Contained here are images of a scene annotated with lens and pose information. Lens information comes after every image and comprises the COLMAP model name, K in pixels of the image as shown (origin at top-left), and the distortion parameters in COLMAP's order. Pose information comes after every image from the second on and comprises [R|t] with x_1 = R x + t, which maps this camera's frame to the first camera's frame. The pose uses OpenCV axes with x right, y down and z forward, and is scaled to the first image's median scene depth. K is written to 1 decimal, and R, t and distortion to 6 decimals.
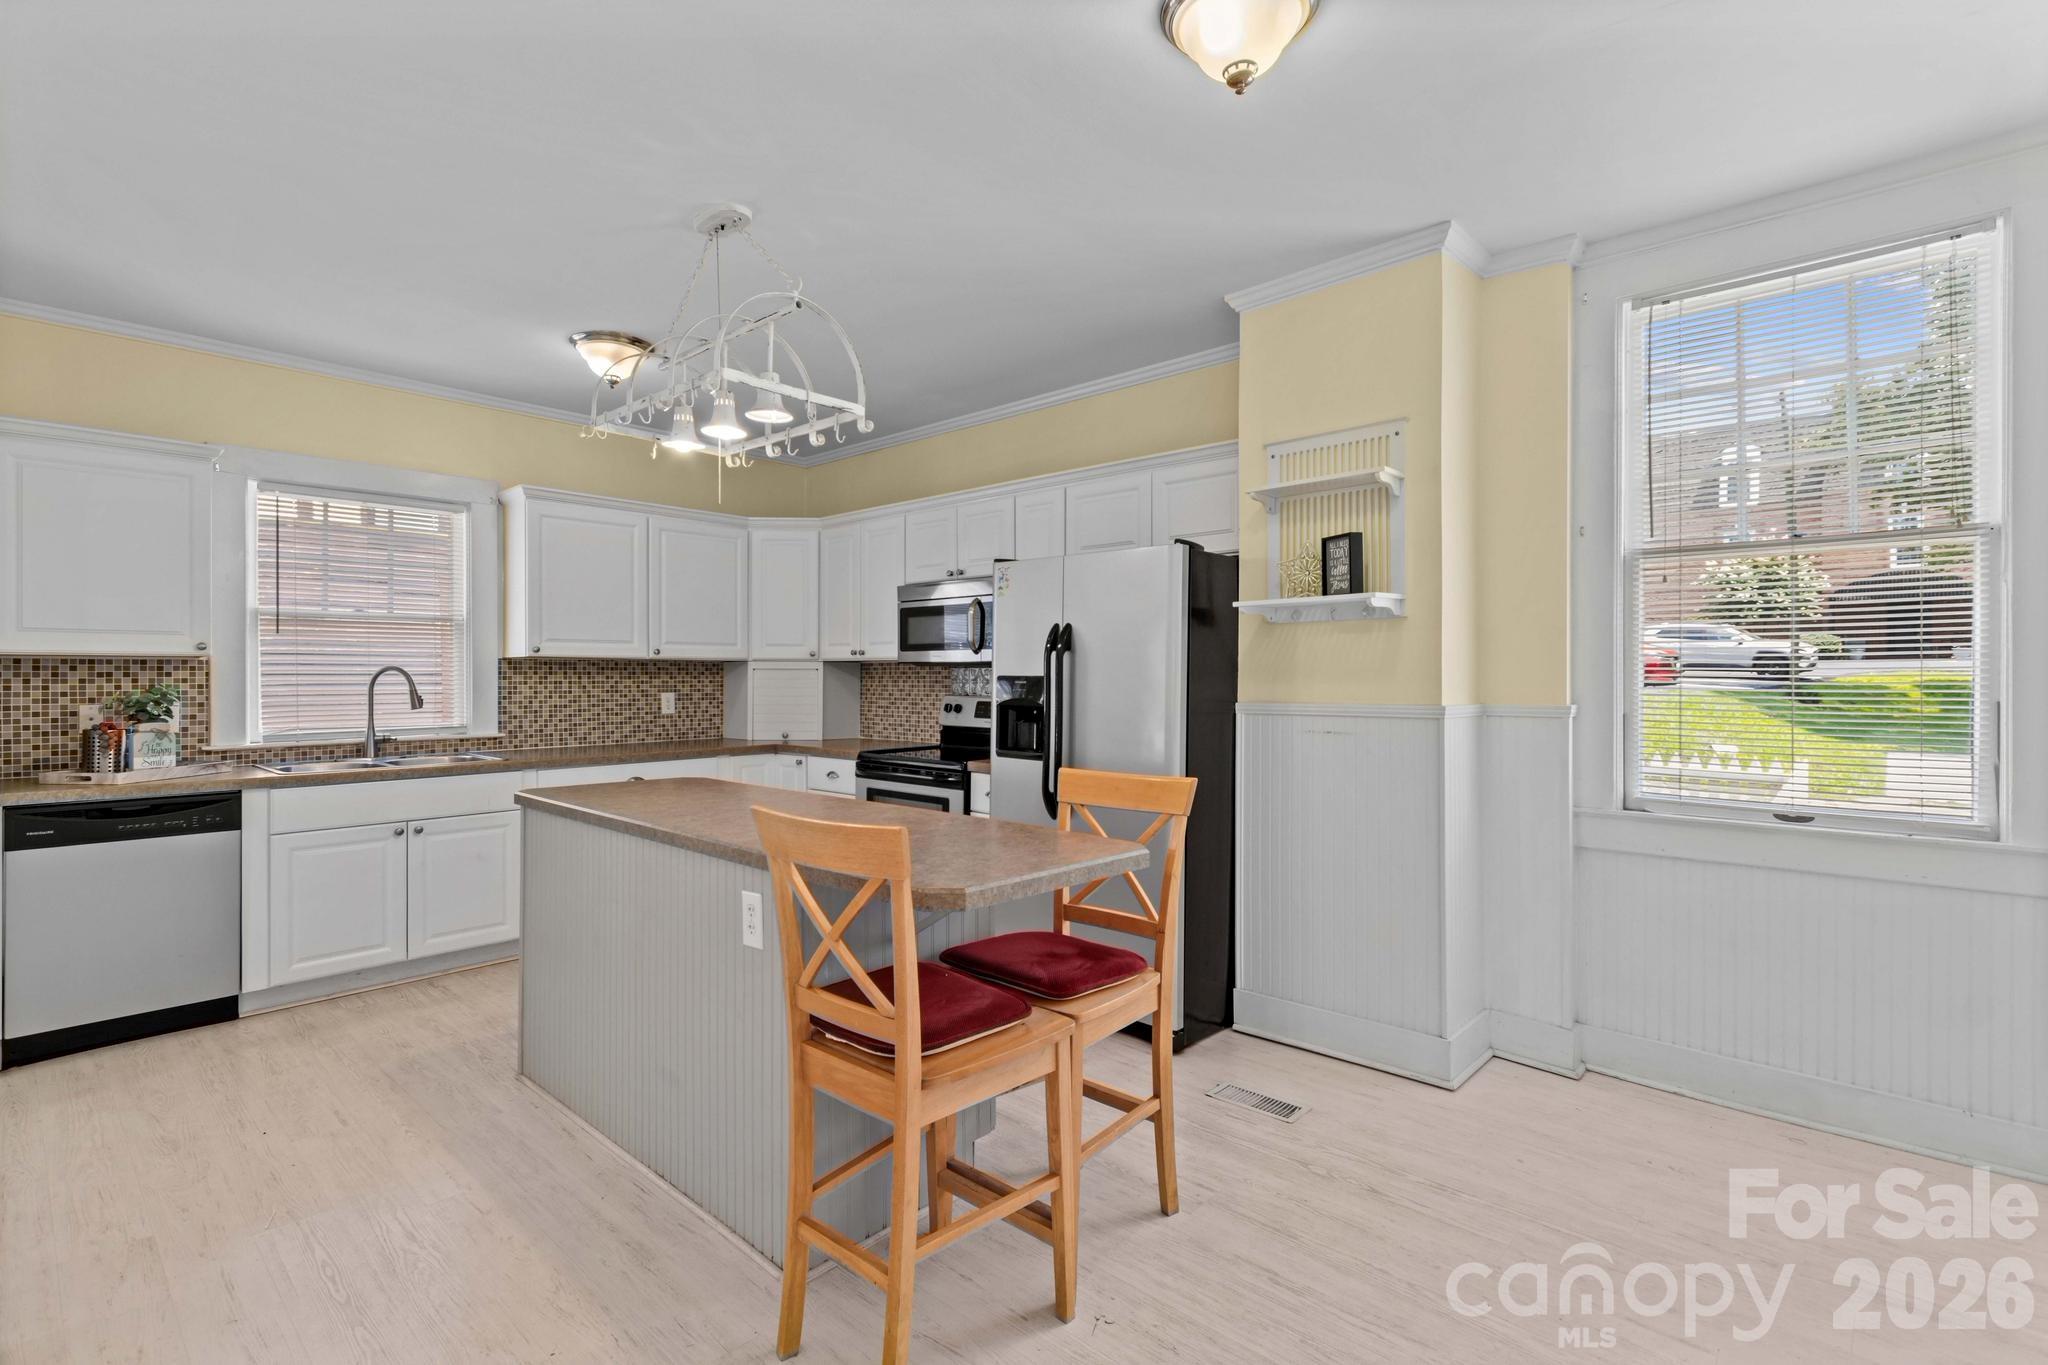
lens RADIAL K [[959.0, 0, 1007.6], [0, 959.0, 678.0], [0, 0, 1]] dist [0.008223, -0.002902]
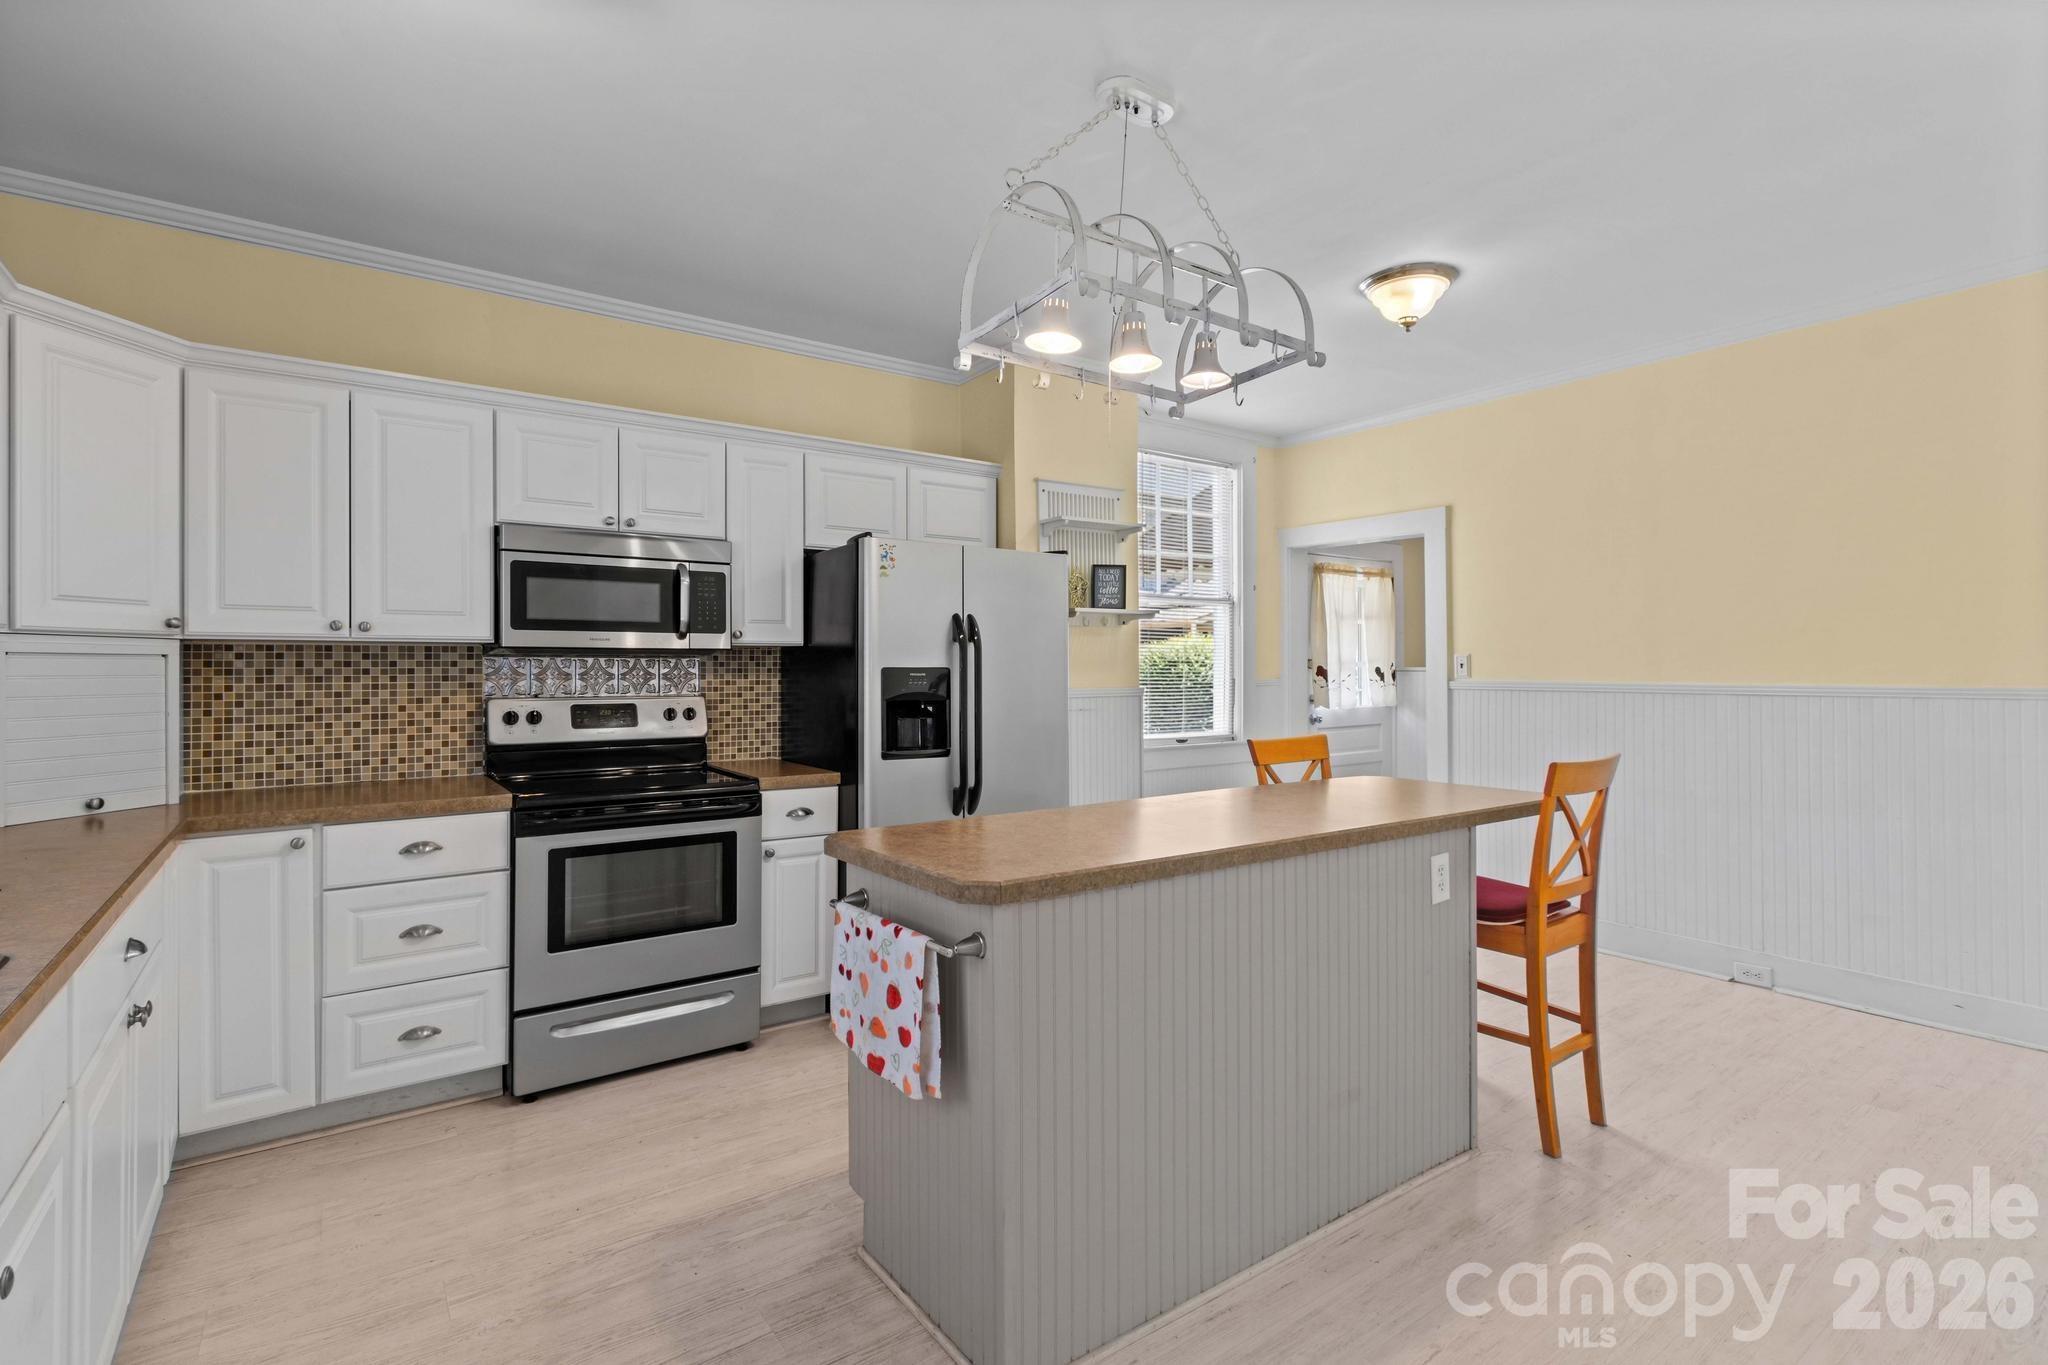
lens RADIAL K [[959.0, 0, 1012.5], [0, 959.0, 656.5], [0, 0, 1]] dist [0.008223, -0.002902]
pose [[0.192837, 0.010259, 0.981177, -0.771884], [0.003289, 0.999933, -0.011102, -0.002621], [-0.981225, 0.005368, 0.192790, 0.657452]]
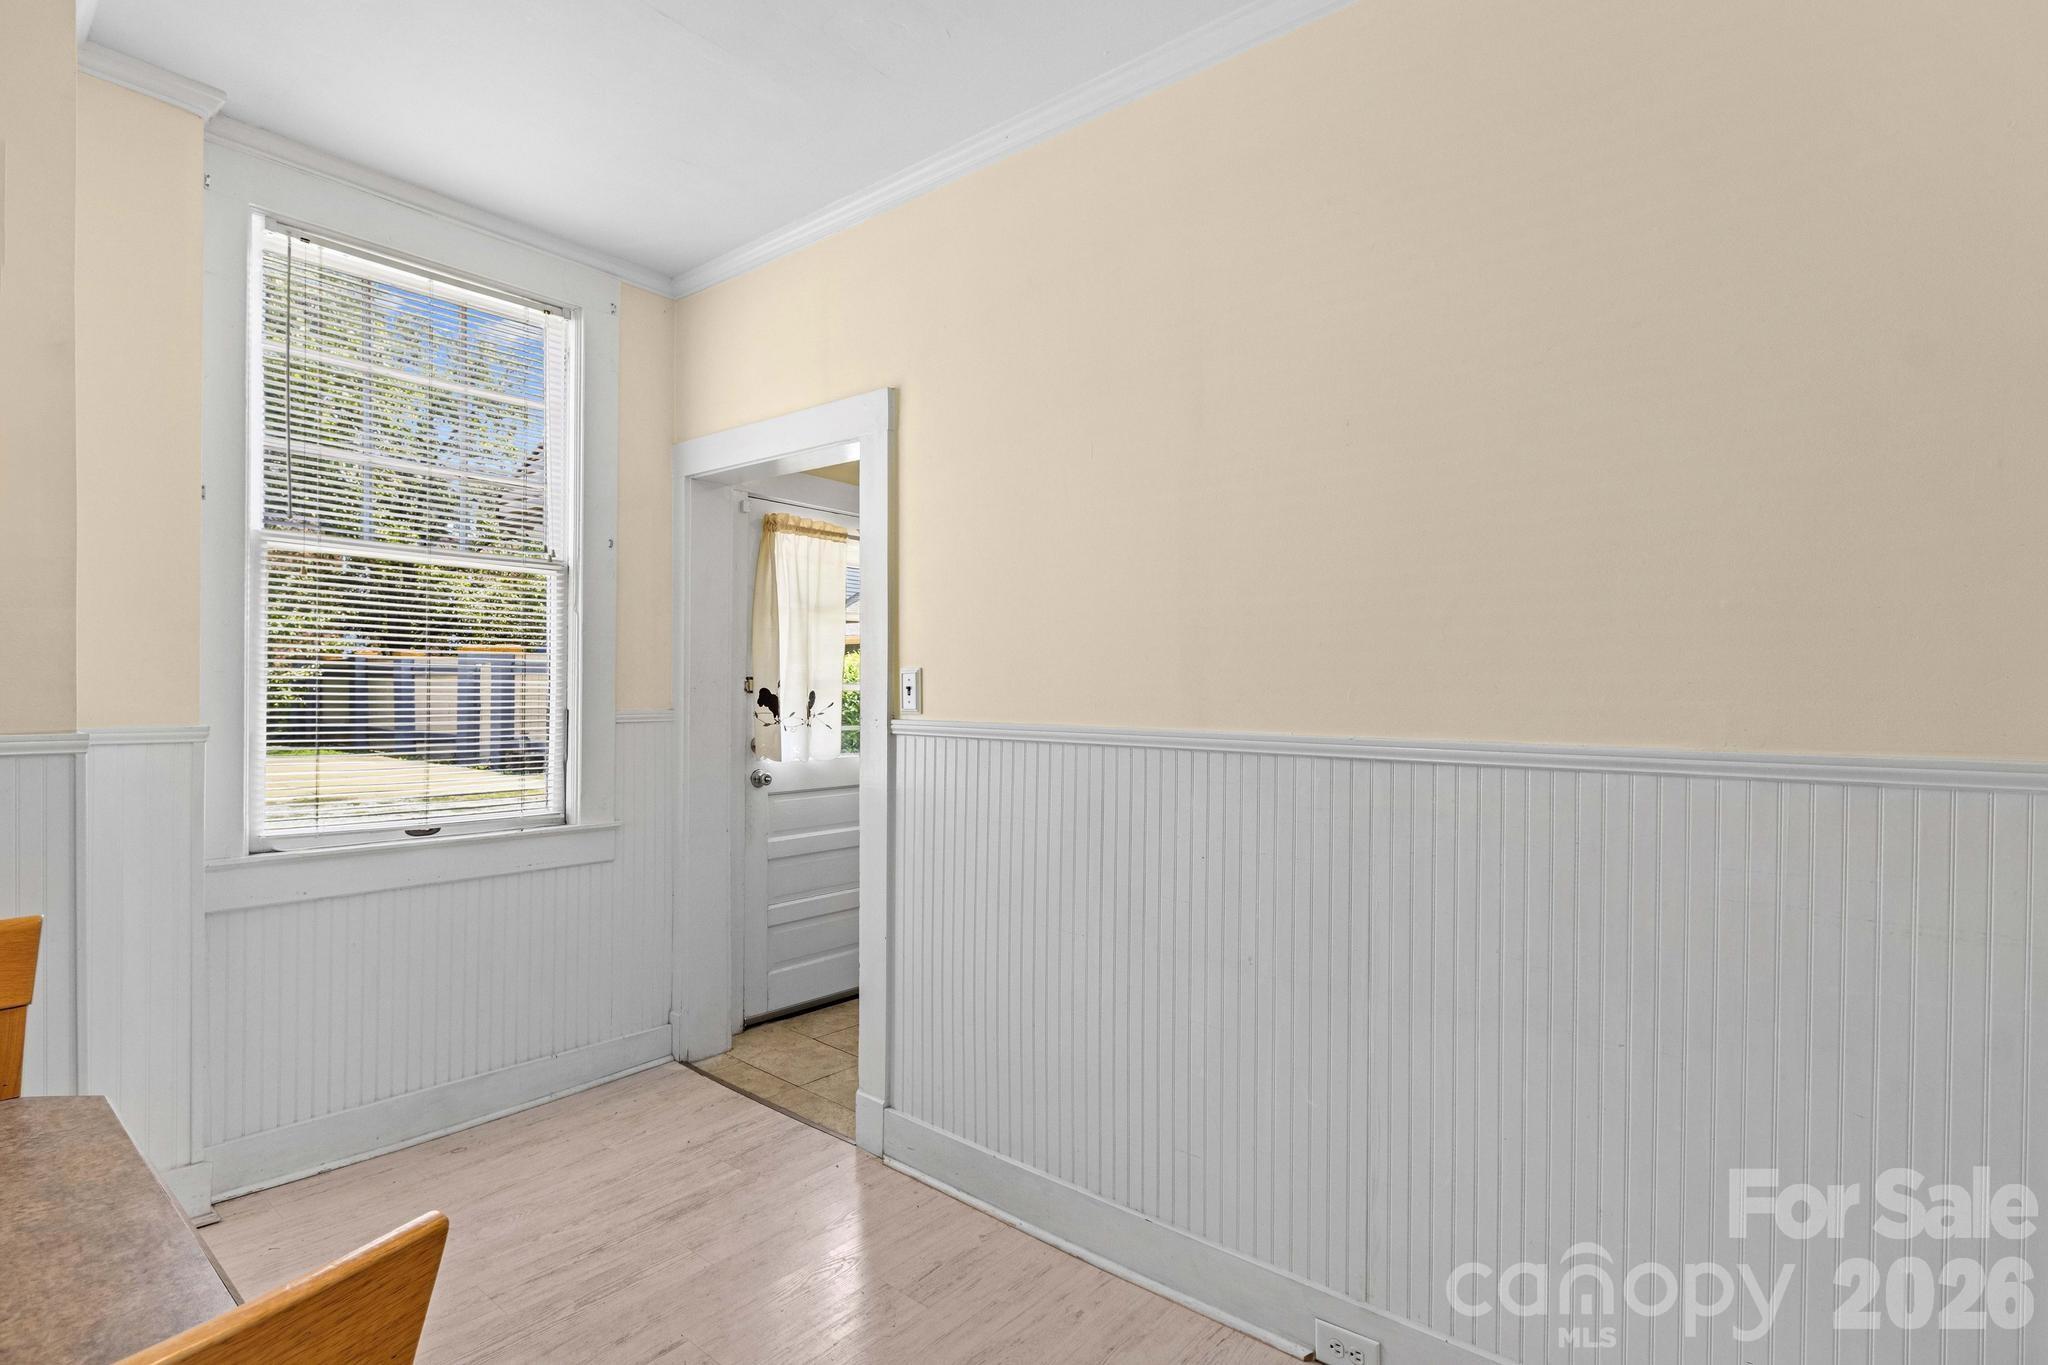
lens RADIAL K [[959.0, 0, 1018.0], [0, 959.0, 697.6], [0, 0, 1]] dist [0.008223, -0.002902]
pose [[-0.034655, -0.007118, 0.999374, -0.127506], [-0.009782, 0.999929, 0.006783, -0.002956], [-0.999351, -0.009540, -0.034722, 0.291405]]
